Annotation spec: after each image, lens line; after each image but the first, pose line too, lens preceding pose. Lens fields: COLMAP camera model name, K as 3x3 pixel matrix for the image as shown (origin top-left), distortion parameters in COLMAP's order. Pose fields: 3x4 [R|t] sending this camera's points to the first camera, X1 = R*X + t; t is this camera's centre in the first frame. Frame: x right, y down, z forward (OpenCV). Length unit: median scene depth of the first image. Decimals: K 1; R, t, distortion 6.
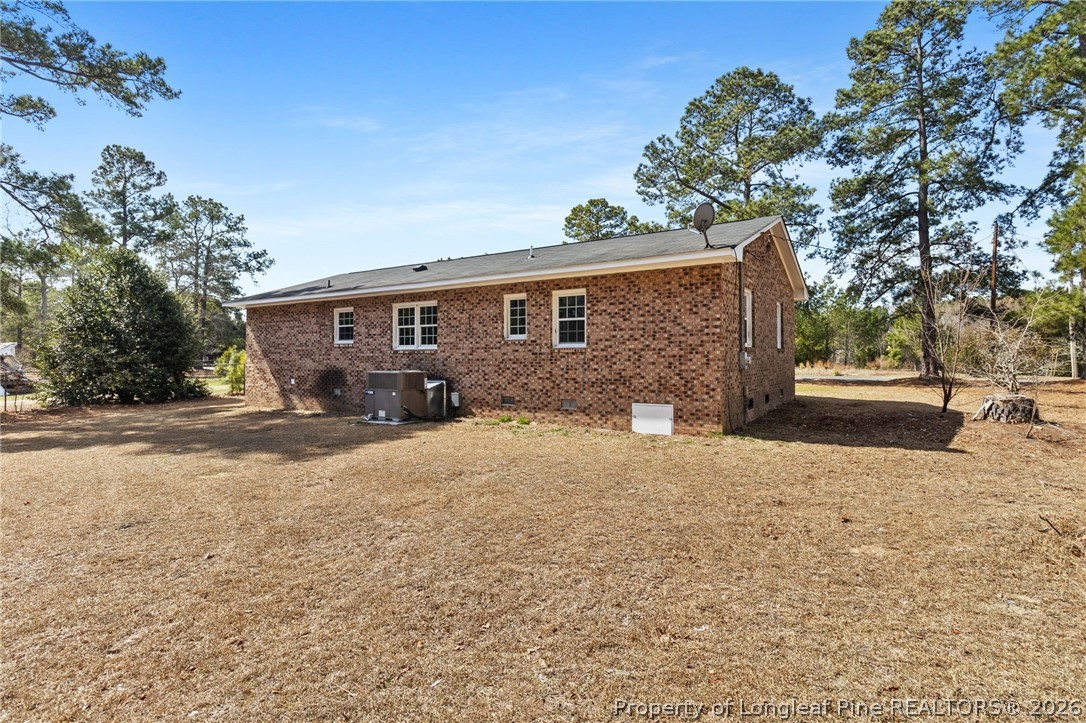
lens RADIAL K [[518.1, 0, 566.2], [0, 518.1, 334.3], [0, 0, 1]] dist [-0.001274, -0.000691]
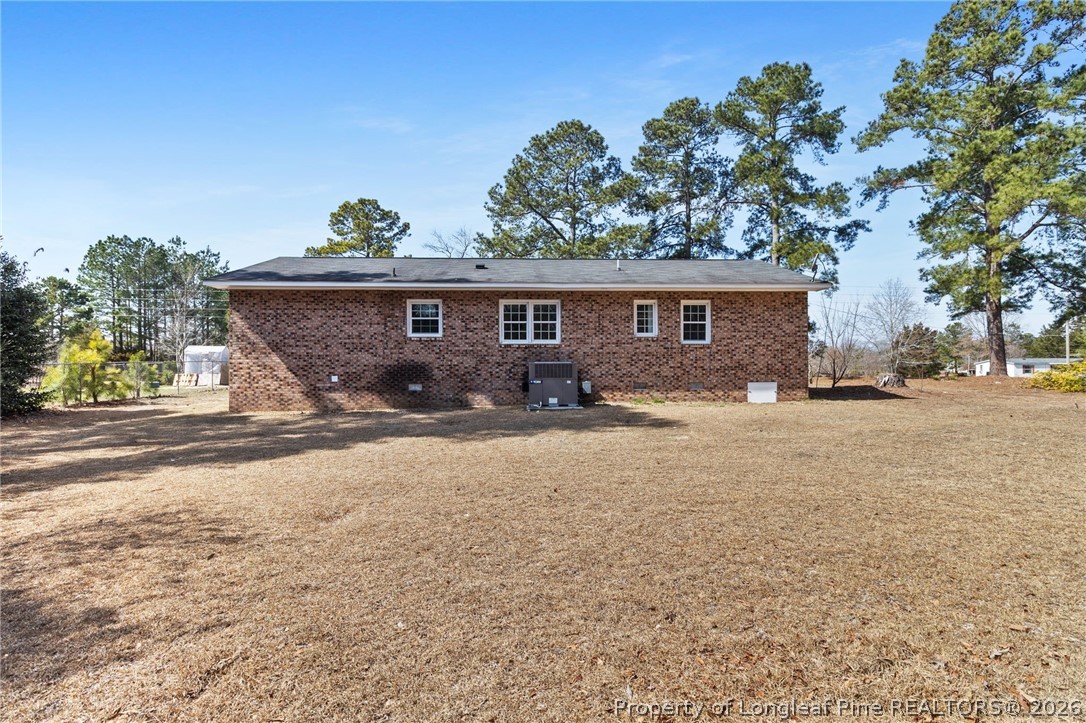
lens RADIAL K [[518.6, 0, 547.6], [0, 518.6, 346.5], [0, 0, 1]] dist [-0.003365, -0.001224]
pose [[0.829698, 0.021719, 0.557789, -0.860324], [-0.022448, 0.999733, -0.005537, 0.040085], [-0.557761, -0.007927, 0.829964, 0.087664]]
